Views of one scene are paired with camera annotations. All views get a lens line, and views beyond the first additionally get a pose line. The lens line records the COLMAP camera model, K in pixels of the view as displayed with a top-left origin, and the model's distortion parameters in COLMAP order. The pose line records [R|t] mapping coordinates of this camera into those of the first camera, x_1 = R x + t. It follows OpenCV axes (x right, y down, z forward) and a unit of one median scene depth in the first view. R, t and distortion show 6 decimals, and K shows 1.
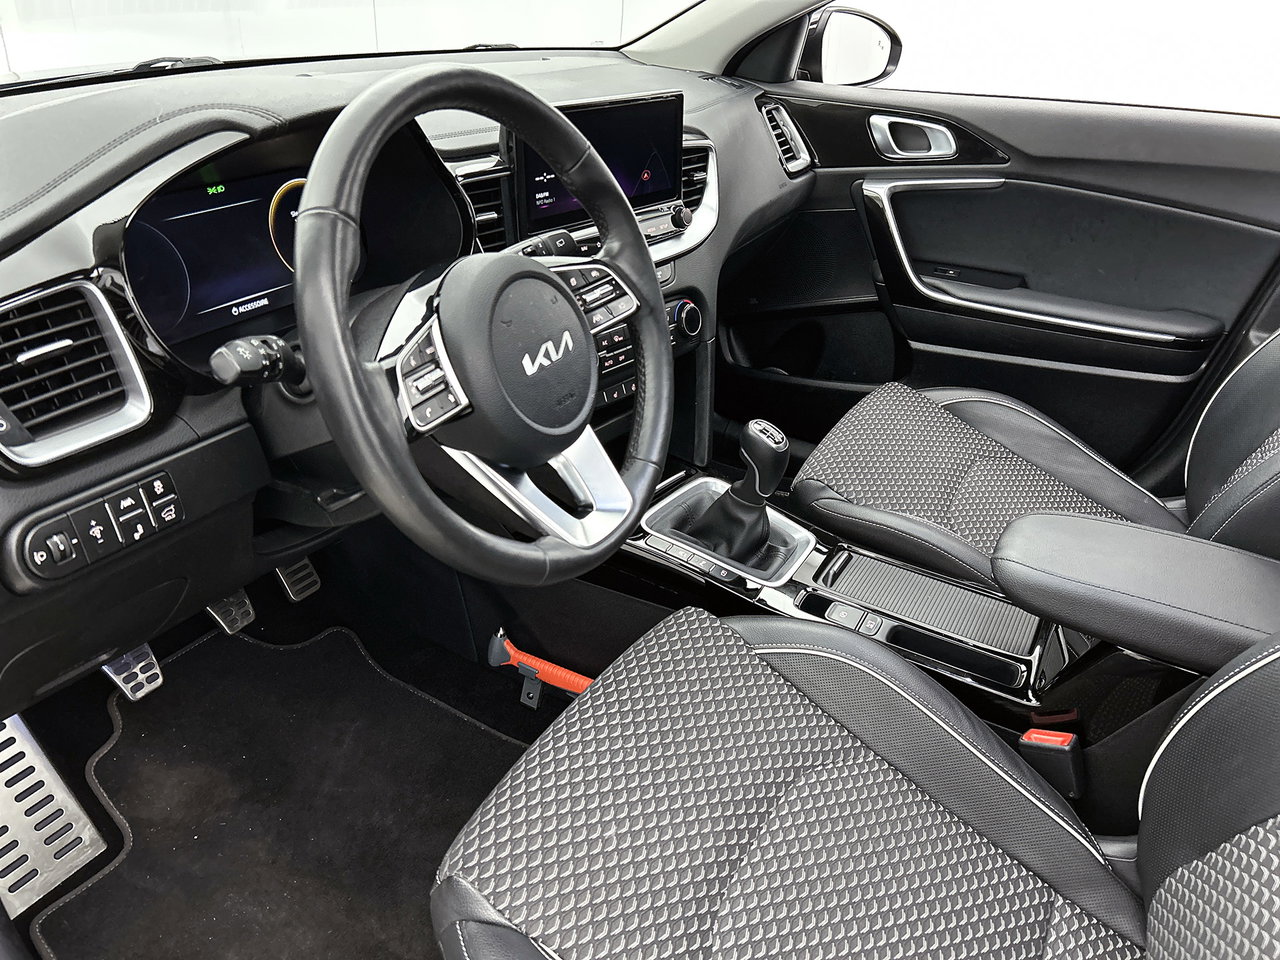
lens RADIAL K [[1045.2, 0, 640.0], [0, 1045.2, 480.0], [0, 0, 1]] dist [0.012774, -0.001006]
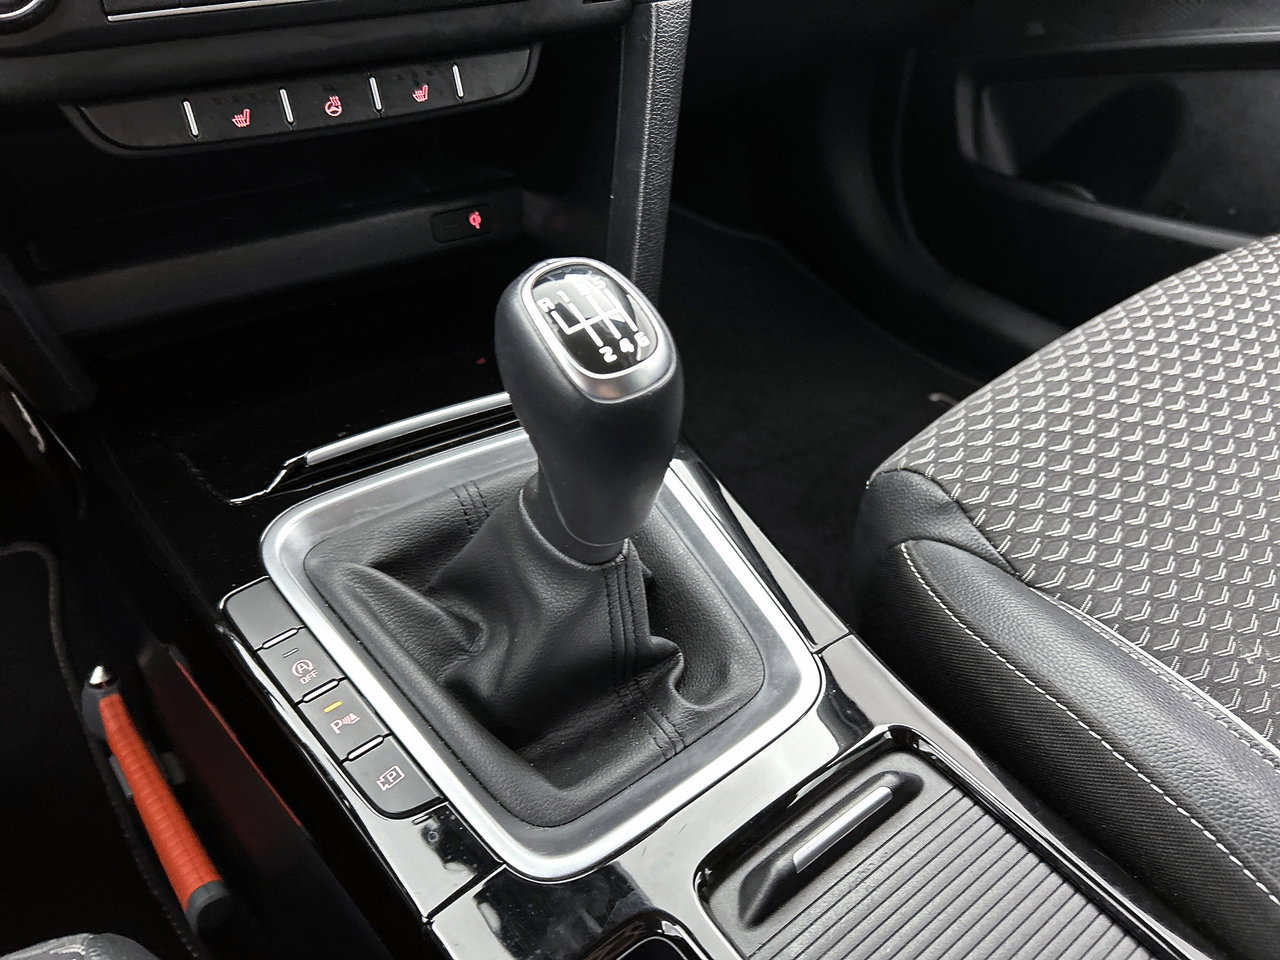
lens RADIAL K [[1045.2, 0, 640.0], [0, 1045.2, 480.0], [0, 0, 1]] dist [0.012774, -0.001006]
pose [[0.925808, 0.208689, -0.315165, 0.189895], [-0.154291, 0.969795, 0.188923, -0.048919], [0.345072, -0.126279, 0.930042, 0.660719]]
